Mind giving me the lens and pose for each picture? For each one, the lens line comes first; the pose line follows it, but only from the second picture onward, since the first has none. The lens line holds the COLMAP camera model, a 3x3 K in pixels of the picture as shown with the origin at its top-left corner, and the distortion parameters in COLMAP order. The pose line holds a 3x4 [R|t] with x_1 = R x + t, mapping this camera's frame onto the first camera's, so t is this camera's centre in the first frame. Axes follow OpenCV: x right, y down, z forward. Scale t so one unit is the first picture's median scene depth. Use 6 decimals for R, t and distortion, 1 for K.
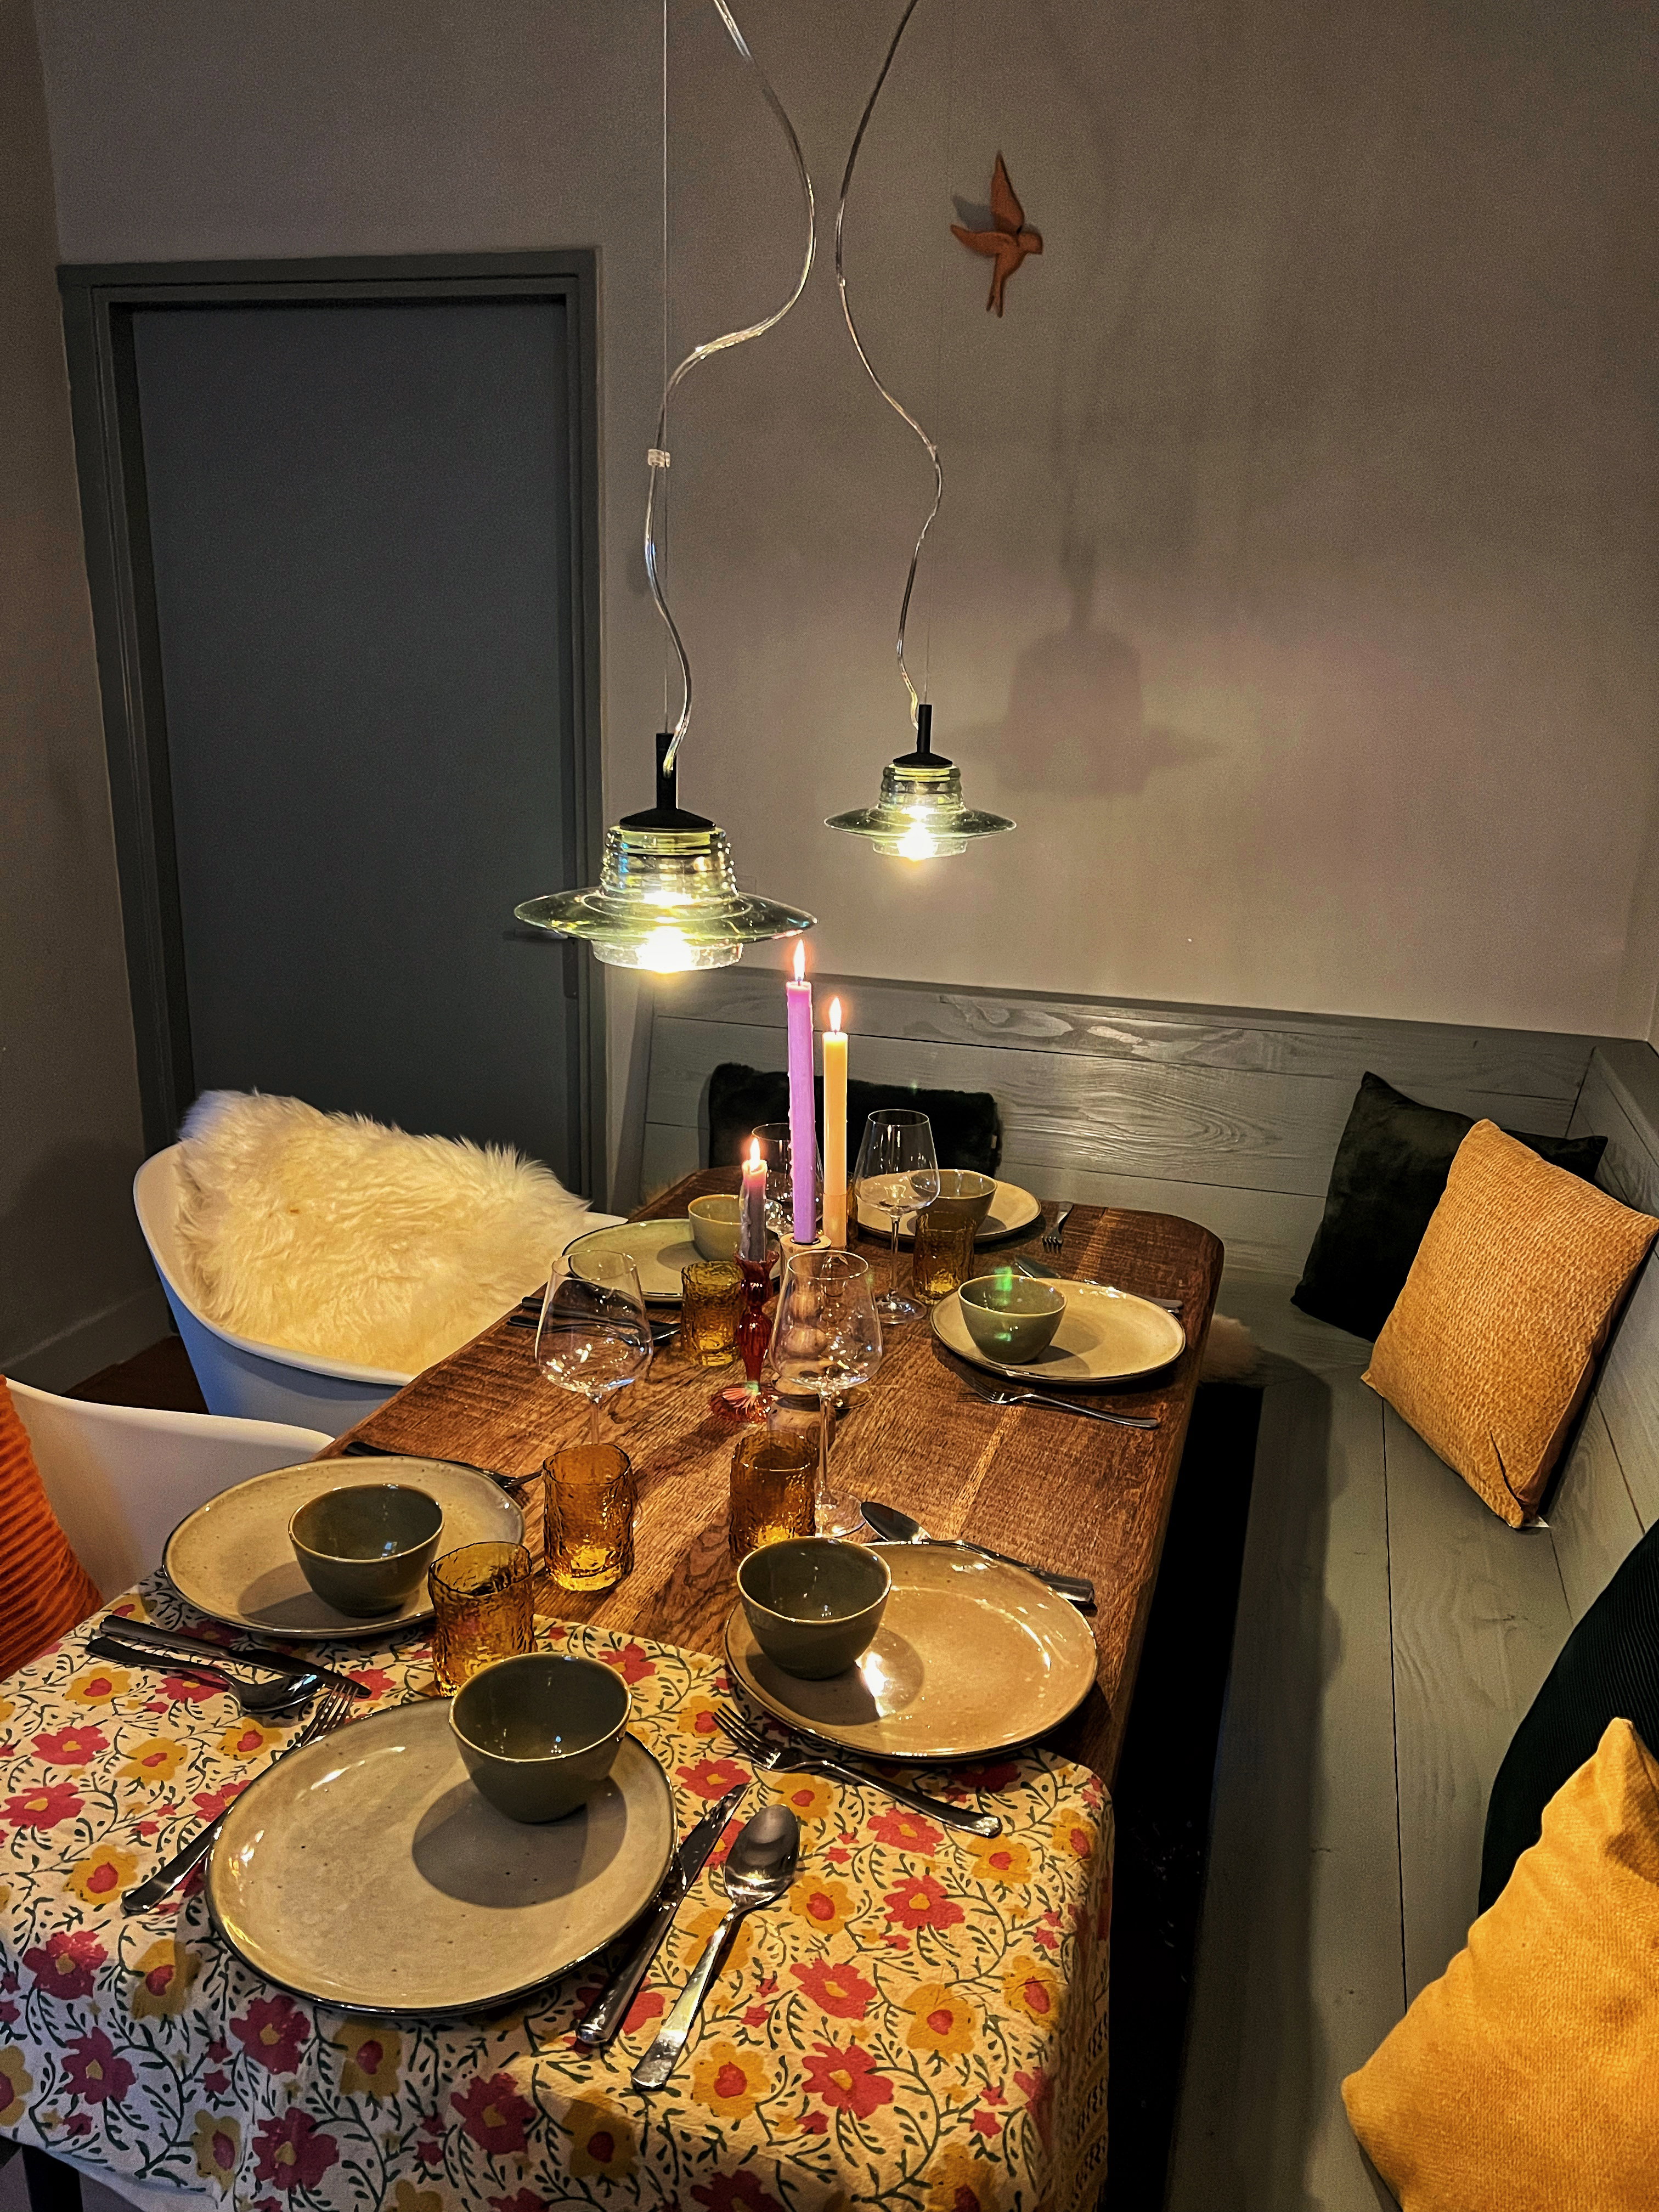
lens RADIAL K [[1671.6, 0, 833.0], [0, 1671.6, 1091.5], [0, 0, 1]] dist [0.033061, -0.053628]
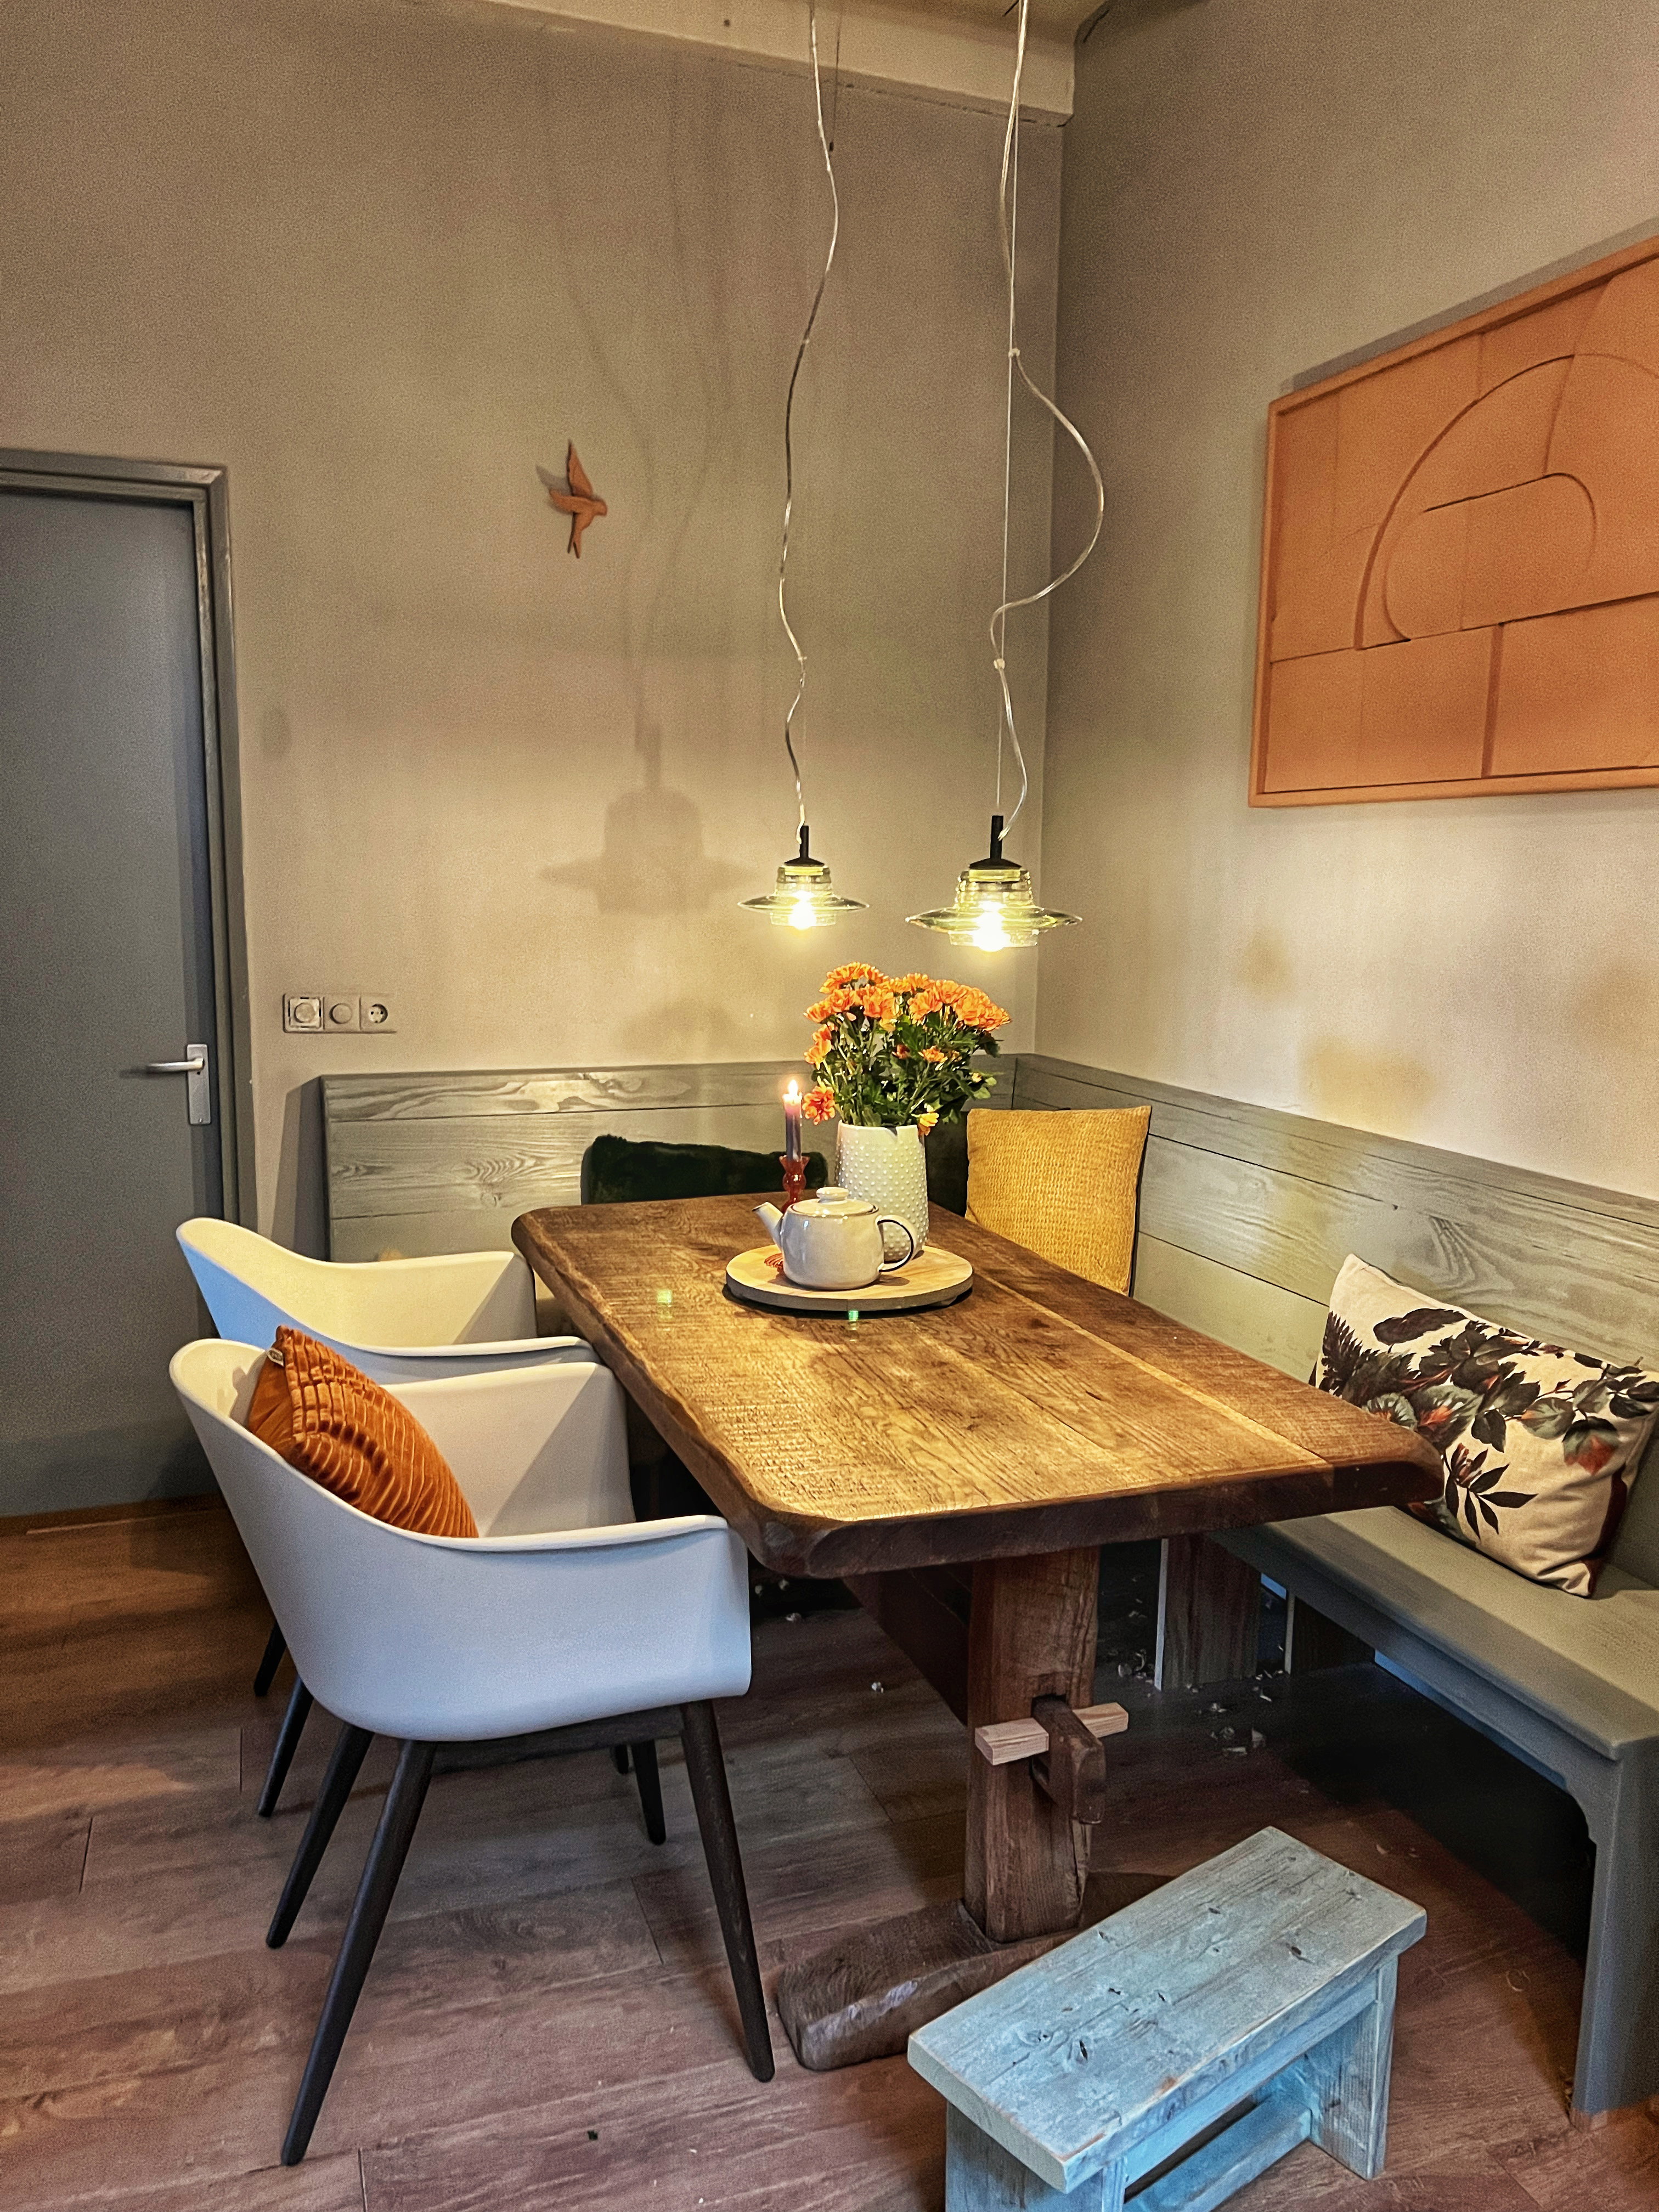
lens RADIAL K [[1671.6, 0, 827.4], [0, 1671.6, 1117.4], [0, 0, 1]] dist [0.033061, -0.053628]
pose [[0.811548, -0.103455, 0.575054, -0.556401], [0.159166, 0.986122, -0.047215, 0.068701], [-0.562189, 0.129847, 0.816752, -0.137238]]
